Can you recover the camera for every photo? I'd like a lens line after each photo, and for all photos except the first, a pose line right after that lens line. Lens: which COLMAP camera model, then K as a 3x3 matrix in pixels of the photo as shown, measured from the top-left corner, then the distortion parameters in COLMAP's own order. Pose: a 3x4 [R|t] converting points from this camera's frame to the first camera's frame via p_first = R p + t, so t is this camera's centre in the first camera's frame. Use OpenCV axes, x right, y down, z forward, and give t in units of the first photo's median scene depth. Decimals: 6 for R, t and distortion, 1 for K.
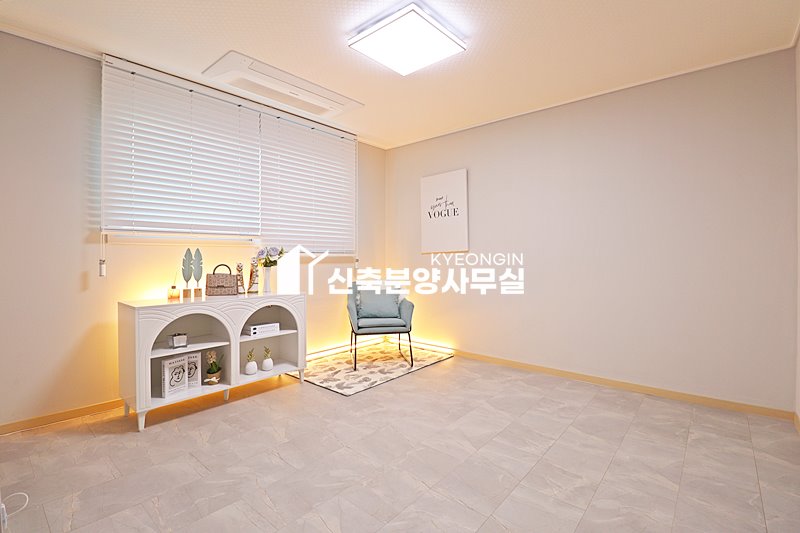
lens RADIAL K [[370.3, 0, 399.1], [0, 370.3, 263.5], [0, 0, 1]] dist [-0.003081, -0.011555]
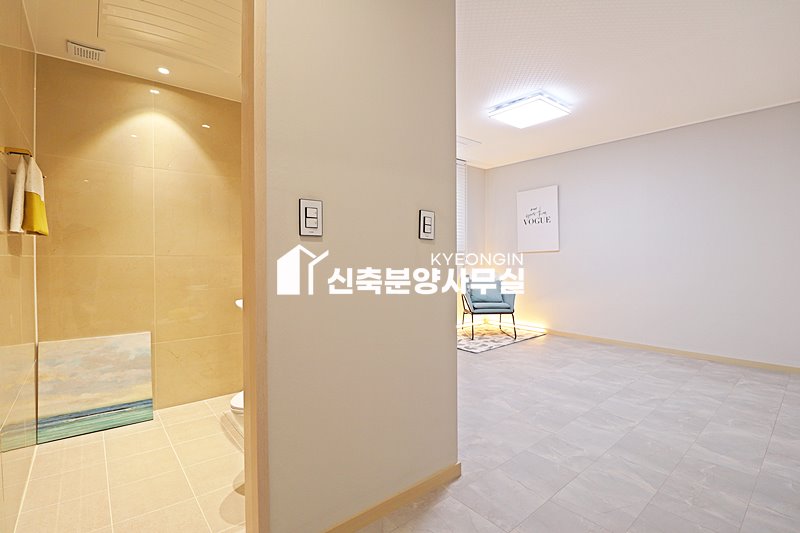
lens RADIAL K [[370.3, 0, 400.3], [0, 370.3, 264.3], [0, 0, 1]] dist [-0.003081, -0.011555]
pose [[0.987882, -0.000268, -0.155209, -0.165887], [0.000697, 0.999996, 0.002709, 0.009908], [0.155208, -0.002784, 0.987878, -0.359710]]
